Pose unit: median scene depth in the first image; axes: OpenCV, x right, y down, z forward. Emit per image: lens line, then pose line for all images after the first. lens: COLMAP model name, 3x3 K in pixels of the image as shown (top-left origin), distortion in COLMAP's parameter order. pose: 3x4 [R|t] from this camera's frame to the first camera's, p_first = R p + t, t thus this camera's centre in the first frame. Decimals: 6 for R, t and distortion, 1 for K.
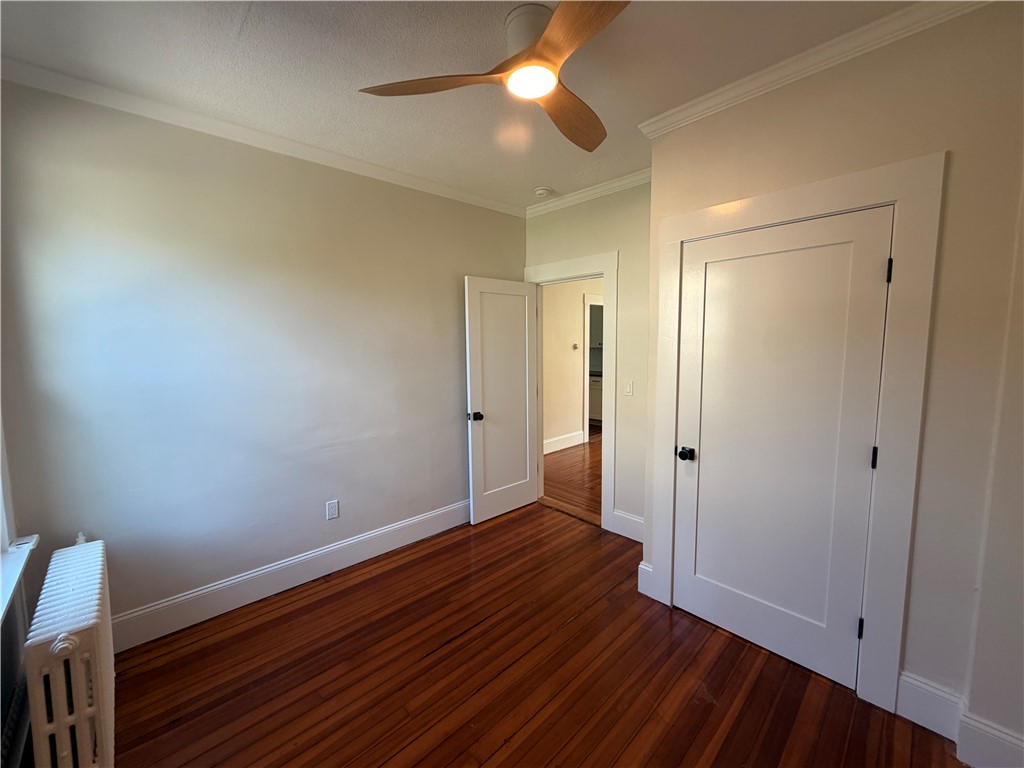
lens RADIAL K [[409.9, 0, 510.8], [0, 409.9, 382.8], [0, 0, 1]] dist [0.000946, -0.000259]
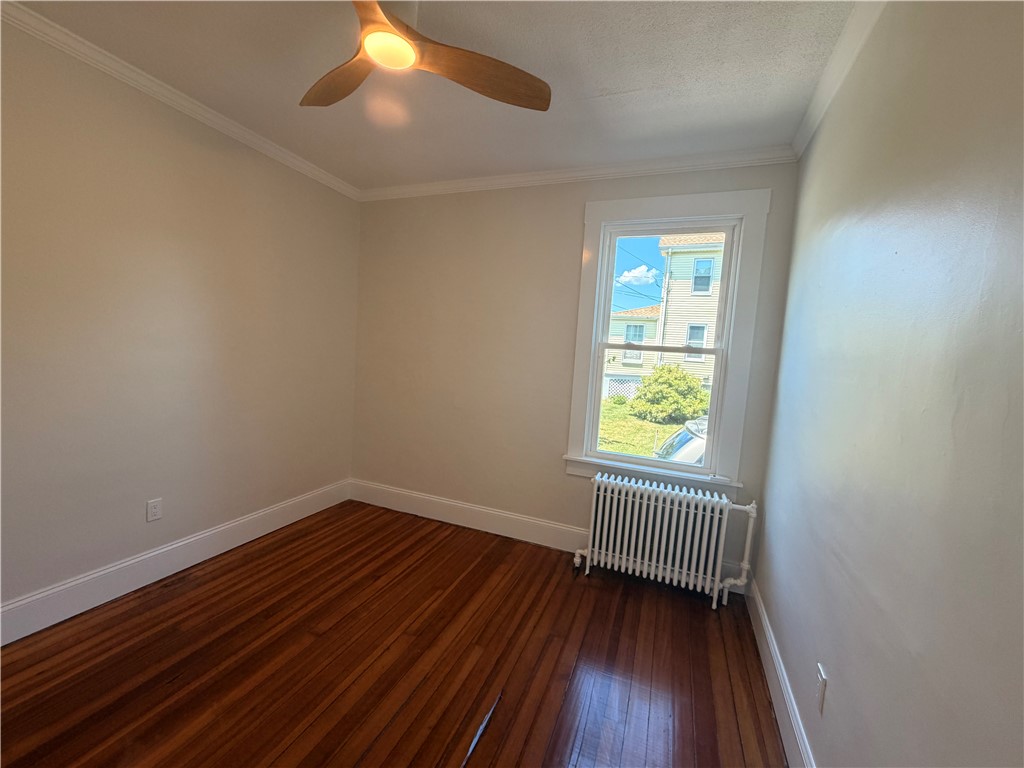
lens RADIAL K [[409.9, 0, 510.8], [0, 409.9, 382.8], [0, 0, 1]] dist [0.000946, -0.000259]
pose [[-0.905133, -0.027448, -0.424242, 0.181852], [-0.107915, 0.980062, 0.166830, -0.133955], [0.411205, 0.196785, -0.890048, 1.938508]]
